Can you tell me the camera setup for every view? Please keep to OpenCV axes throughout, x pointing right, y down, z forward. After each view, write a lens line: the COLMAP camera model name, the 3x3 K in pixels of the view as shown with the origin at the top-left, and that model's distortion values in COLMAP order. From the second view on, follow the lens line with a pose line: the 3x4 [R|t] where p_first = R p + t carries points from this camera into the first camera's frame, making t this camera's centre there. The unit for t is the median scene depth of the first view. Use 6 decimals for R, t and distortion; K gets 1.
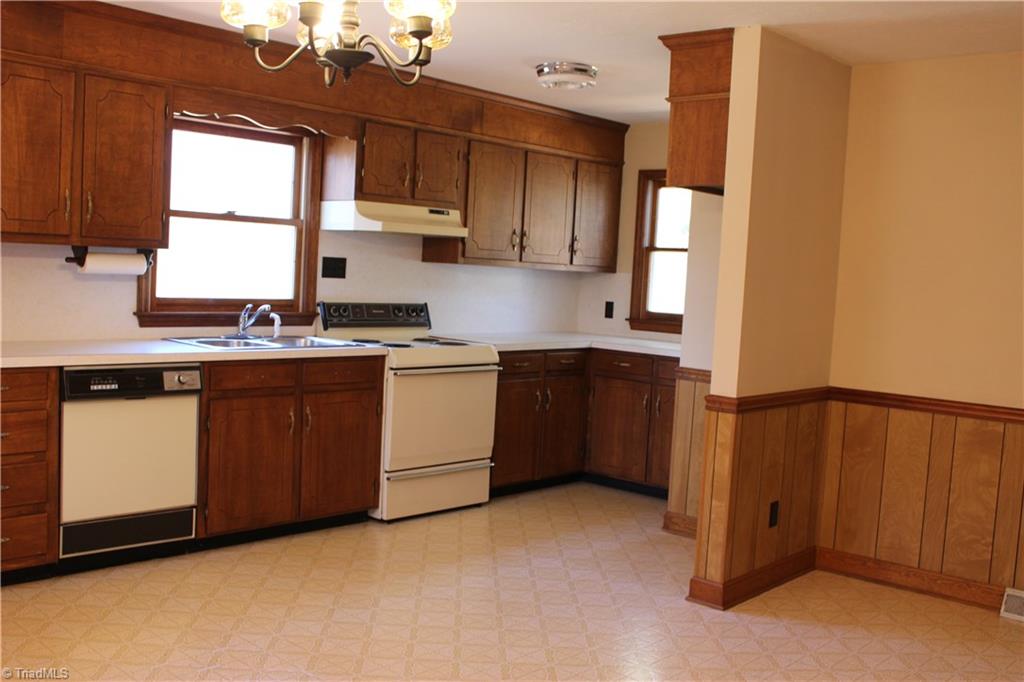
lens RADIAL K [[977.3, 0, 512.0], [0, 977.3, 341.0], [0, 0, 1]] dist [-0.067887, -0.001055]
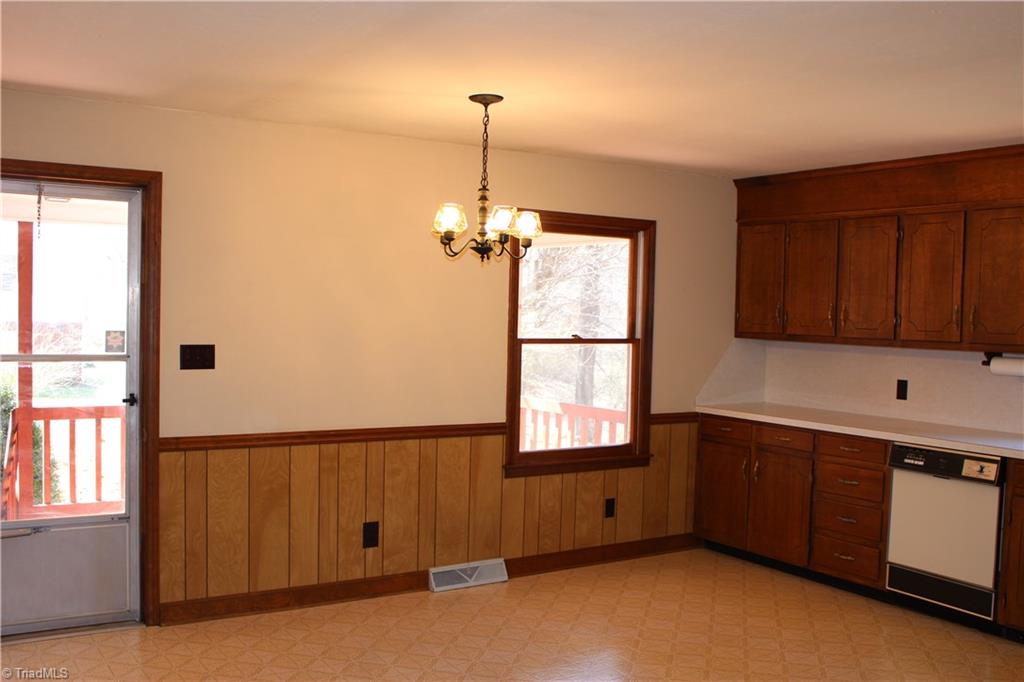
lens RADIAL K [[977.3, 0, 512.0], [0, 977.3, 341.0], [0, 0, 1]] dist [-0.067887, -0.001055]
pose [[-0.214542, -0.027815, -0.976319, 0.881209], [-0.112495, 0.993646, -0.003588, -0.043320], [0.970215, 0.109061, -0.216308, 0.721386]]
